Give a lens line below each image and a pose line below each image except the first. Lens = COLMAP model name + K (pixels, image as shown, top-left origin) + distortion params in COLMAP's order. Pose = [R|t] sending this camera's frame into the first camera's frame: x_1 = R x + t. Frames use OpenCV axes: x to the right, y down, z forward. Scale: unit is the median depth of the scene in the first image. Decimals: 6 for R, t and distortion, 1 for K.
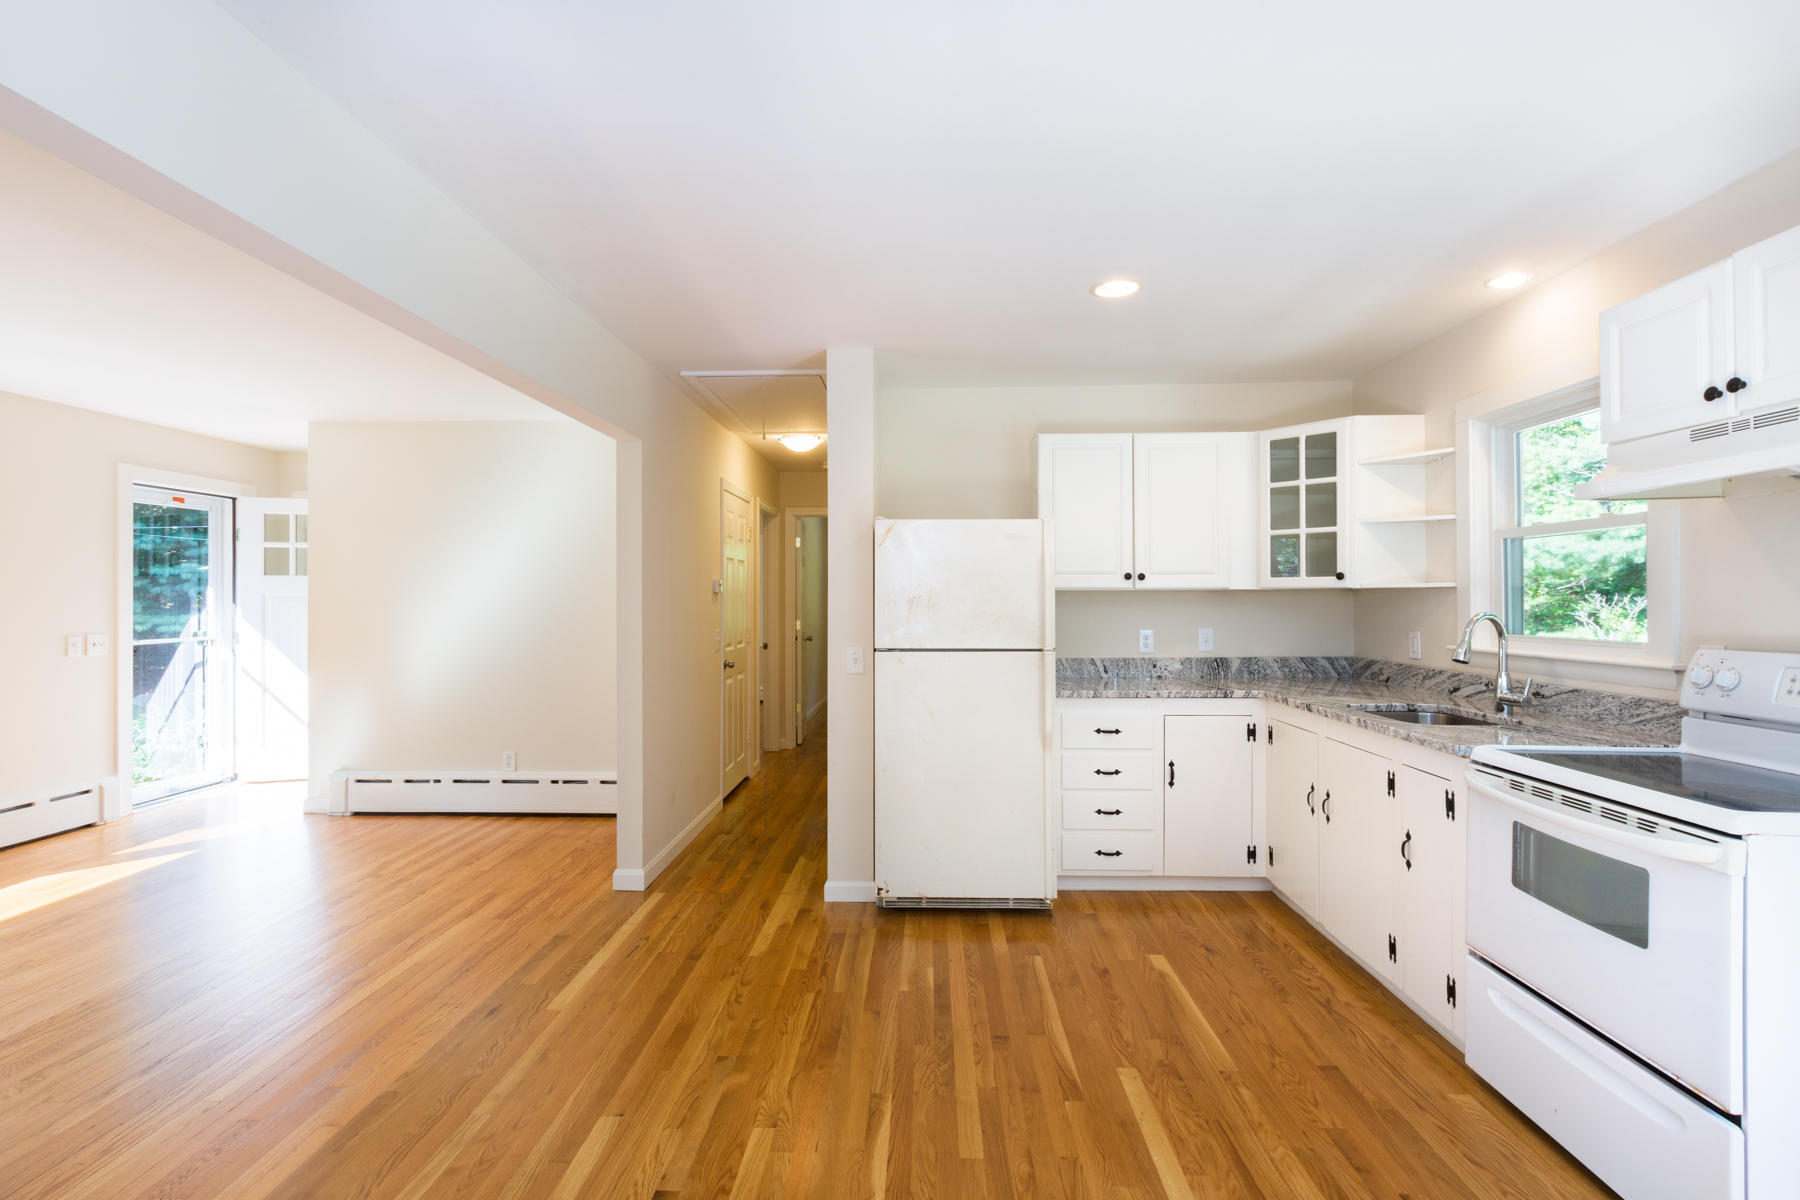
lens RADIAL K [[819.3, 0, 899.0], [0, 819.3, 595.1], [0, 0, 1]] dist [0.001364, 0.000298]
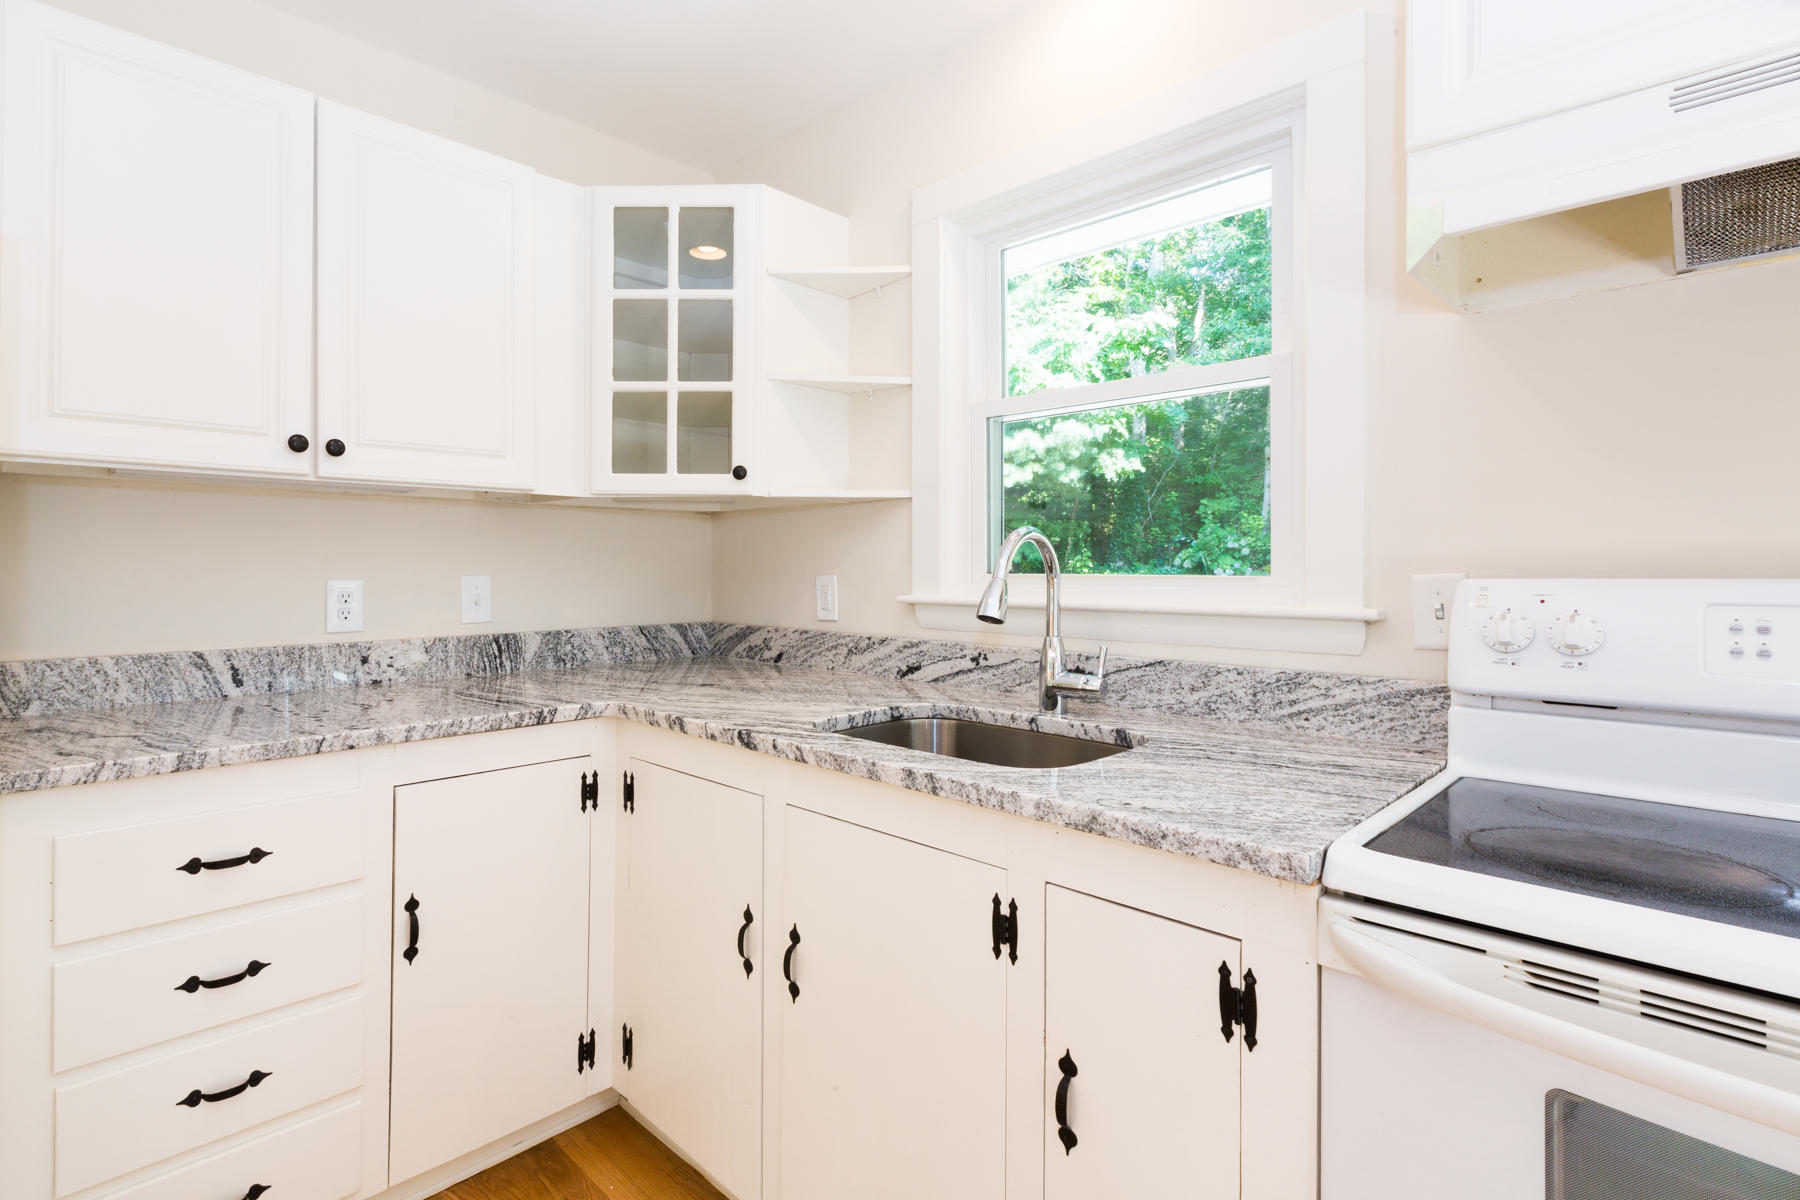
lens RADIAL K [[869.5, 0, 824.2], [0, 869.5, 561.6], [0, 0, 1]] dist [0.000278, 0.000092]
pose [[0.696035, 0.009060, 0.717951, 0.167322], [-0.008251, 0.999955, -0.004619, 0.037594], [-0.717961, -0.002709, 0.696079, 0.565321]]
